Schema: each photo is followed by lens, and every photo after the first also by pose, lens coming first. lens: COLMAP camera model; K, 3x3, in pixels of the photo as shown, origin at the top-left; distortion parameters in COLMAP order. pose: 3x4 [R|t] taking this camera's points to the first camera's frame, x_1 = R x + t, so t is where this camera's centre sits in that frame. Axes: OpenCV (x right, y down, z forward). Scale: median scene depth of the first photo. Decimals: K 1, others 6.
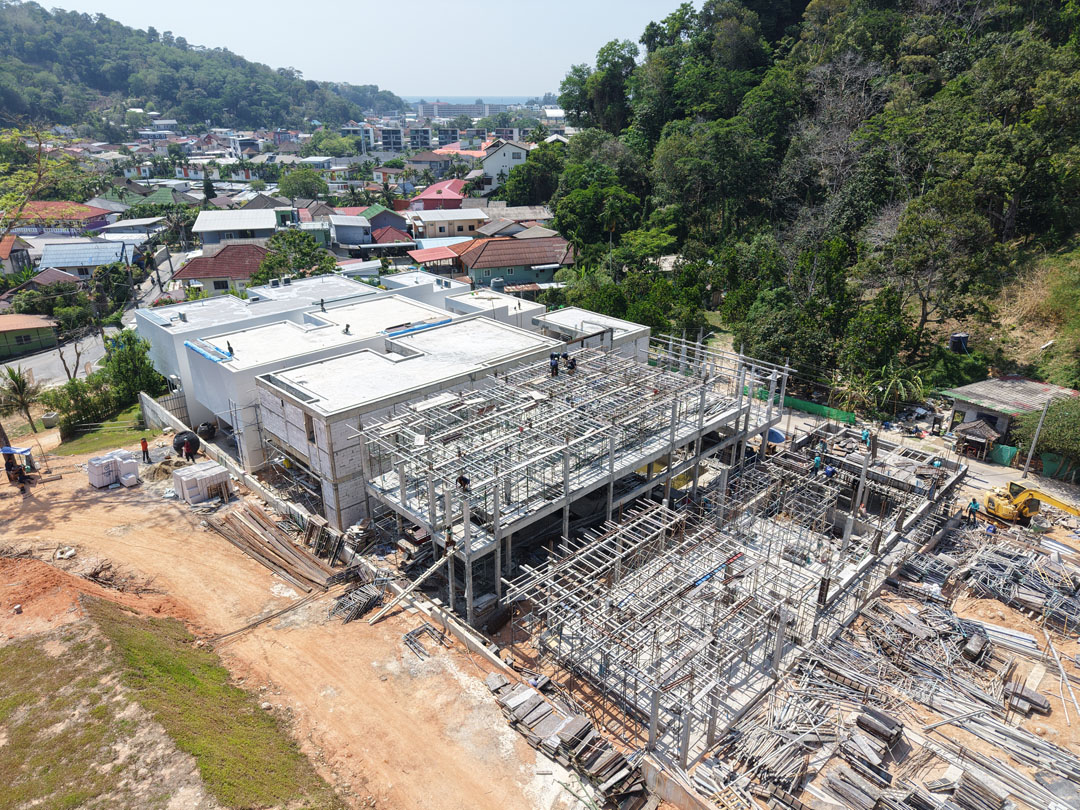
lens RADIAL K [[722.2, 0, 538.8], [0, 722.2, 399.9], [0, 0, 1]] dist [0.021898, -0.017576]
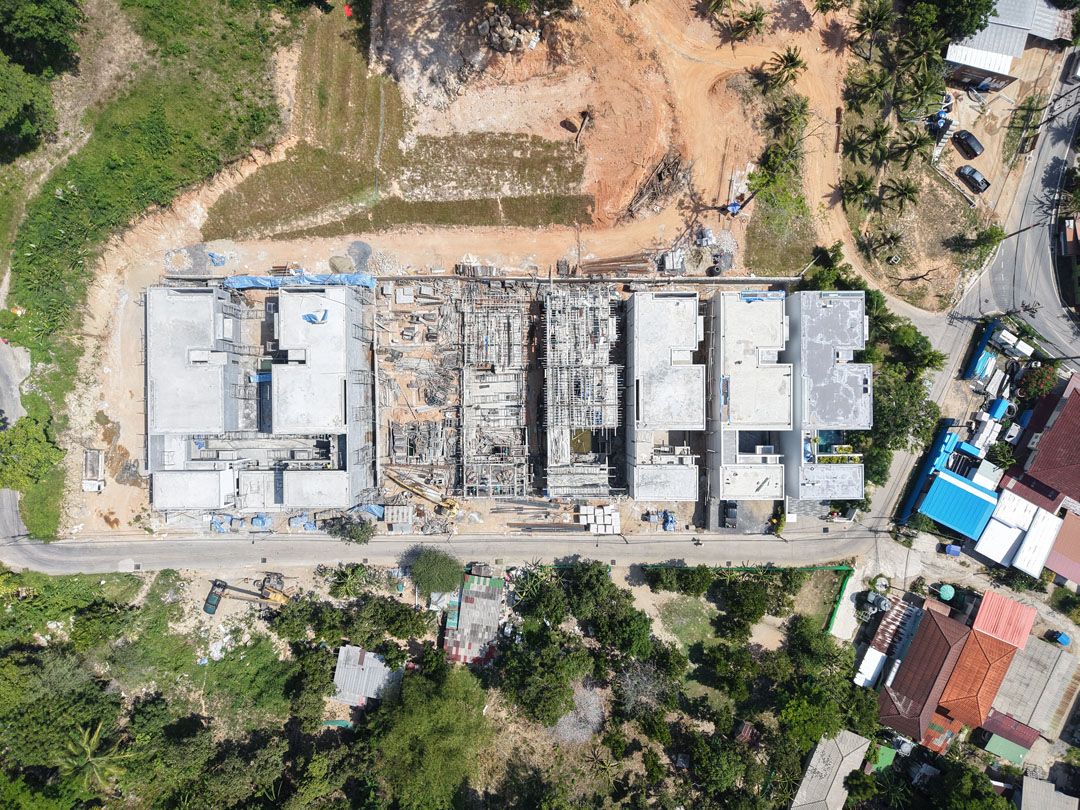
lens RADIAL K [[722.2, 0, 535.9], [0, 722.2, 409.0], [0, 0, 1]] dist [0.021898, -0.017576]
pose [[-0.694503, 0.719469, -0.005450, 0.170548], [-0.287657, -0.270717, 0.918676, -1.565105], [0.659483, 0.639591, 0.394974, 0.030834]]
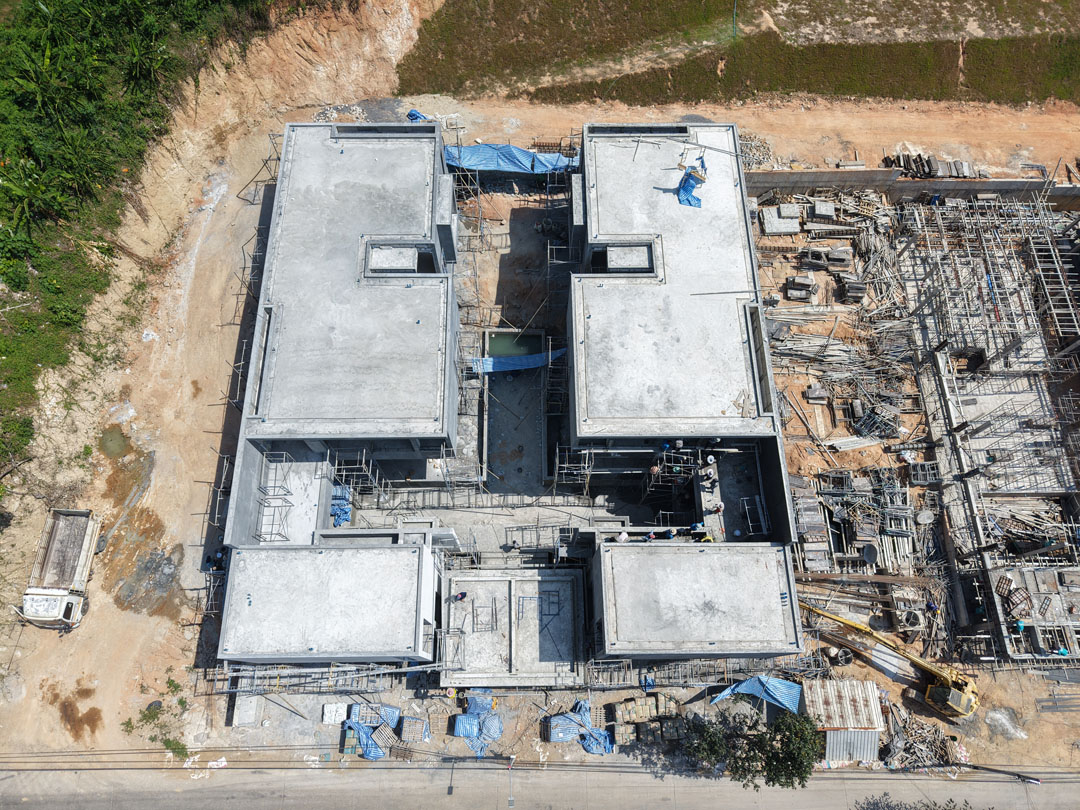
lens RADIAL K [[722.2, 0, 534.2], [0, 722.2, 405.5], [0, 0, 1]] dist [0.021898, -0.017576]
pose [[-0.691559, 0.666859, -0.277572, 0.786593], [-0.293029, 0.092228, 0.951645, -0.476121], [0.660212, 0.739455, 0.131628, 0.197628]]
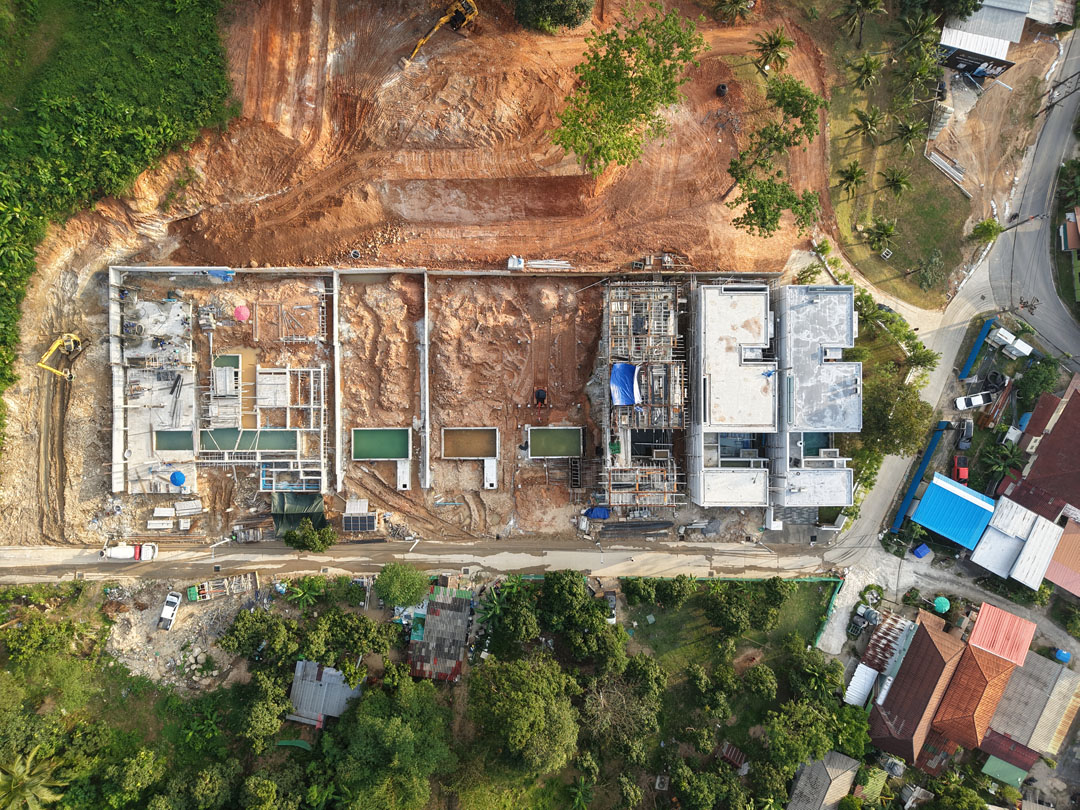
lens RADIAL K [[722.2, 0, 536.0], [0, 722.2, 411.3], [0, 0, 1]] dist [0.021898, -0.017576]
pose [[-0.696915, 0.717042, -0.012695, 0.136742], [-0.288983, -0.264582, 0.920046, -1.496287], [0.656353, 0.644862, 0.391604, 0.125287]]
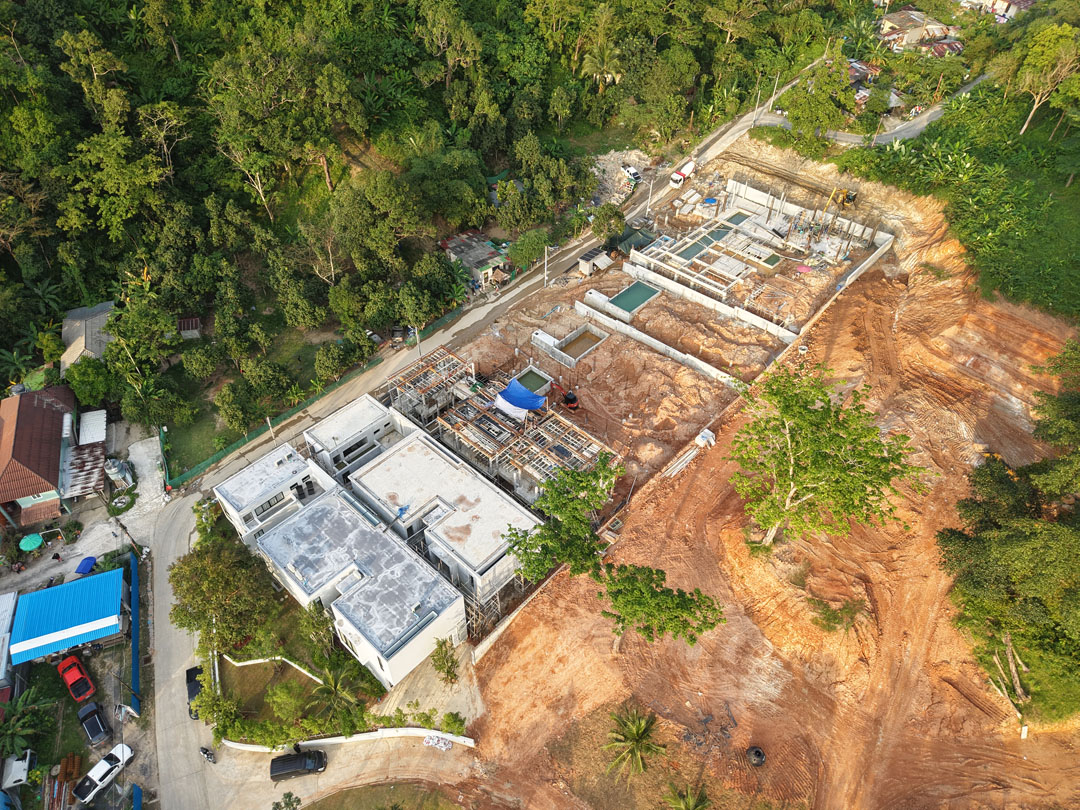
lens RADIAL K [[722.2, 0, 533.2], [0, 722.2, 404.9], [0, 0, 1]] dist [0.021898, -0.017576]
pose [[-0.044682, -0.703449, 0.709340, -1.085565], [0.379016, 0.645025, 0.663543, -0.996063], [-0.924311, 0.298500, 0.237798, 0.485866]]
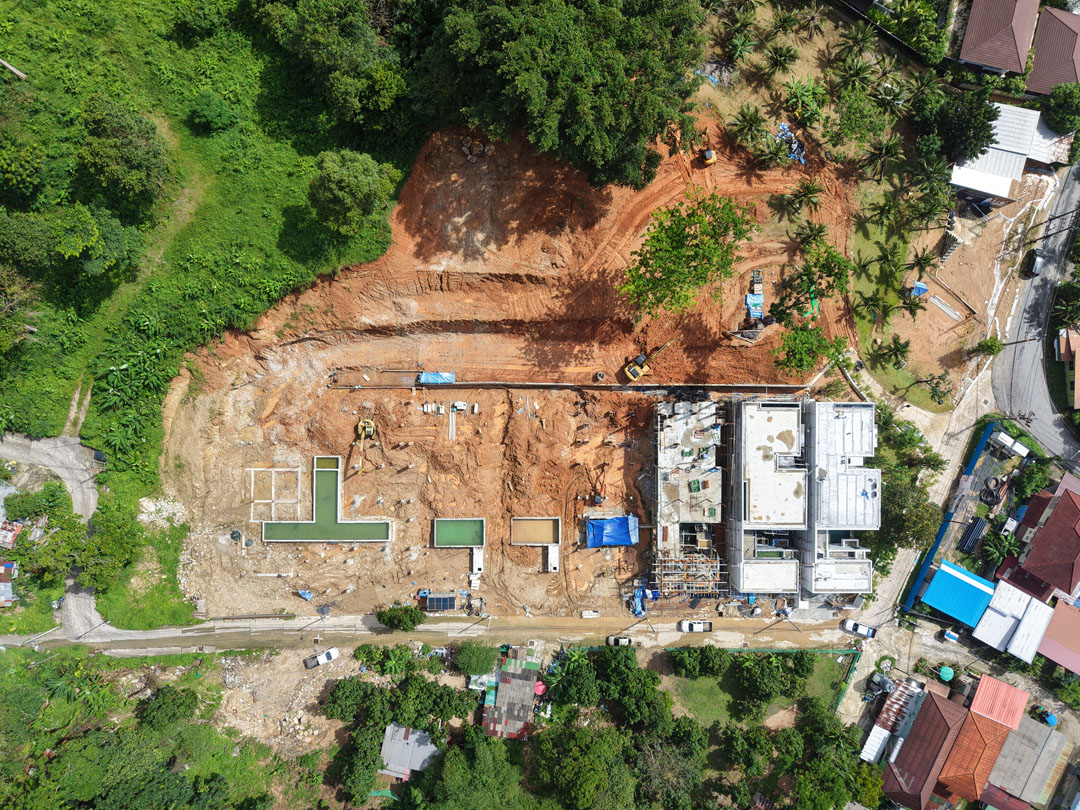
lens RADIAL K [[722.2, 0, 534.7], [0, 722.2, 409.0], [0, 0, 1]] dist [0.021898, -0.017576]
pose [[-0.701765, 0.712360, -0.008379, 0.060318], [-0.289405, -0.274313, 0.917059, -1.600595], [0.650977, 0.645984, 0.398664, -0.262245]]
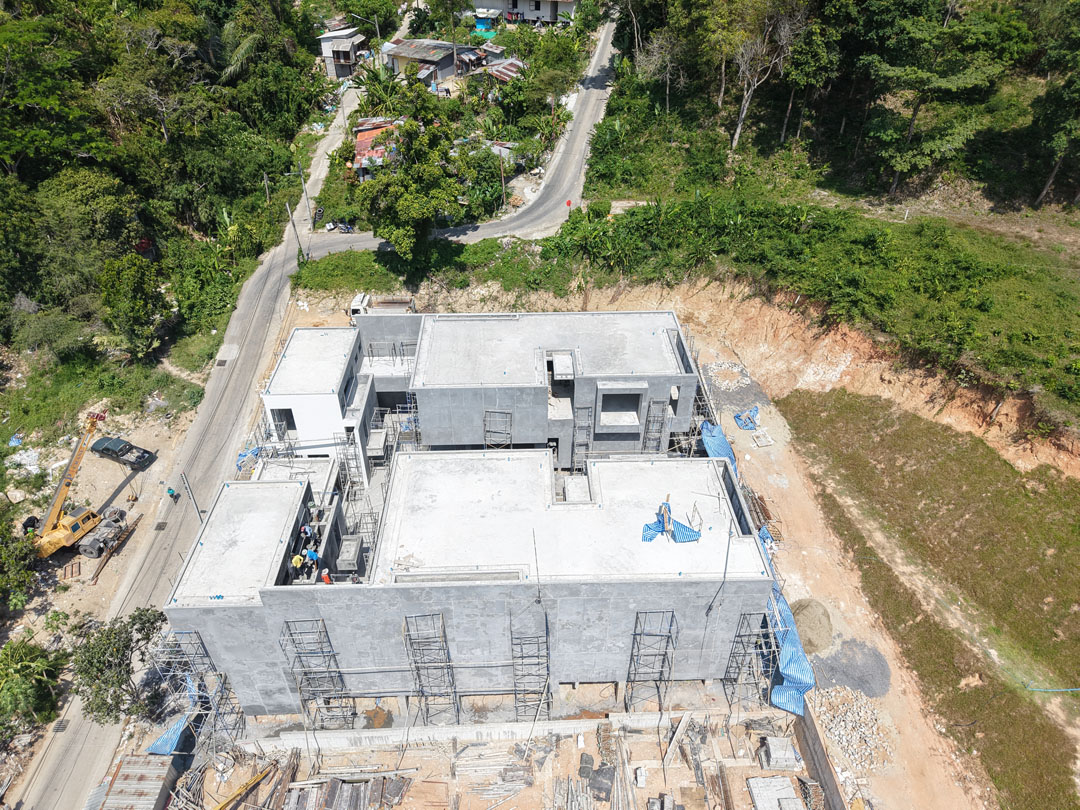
lens RADIAL K [[722.2, 0, 533.6], [0, 722.2, 408.9], [0, 0, 1]] dist [0.021898, -0.017576]
pose [[-0.732740, -0.411641, 0.541889, 0.139344], [0.265034, 0.560800, 0.784385, -0.468504], [-0.626777, 0.718369, -0.301822, 0.418802]]
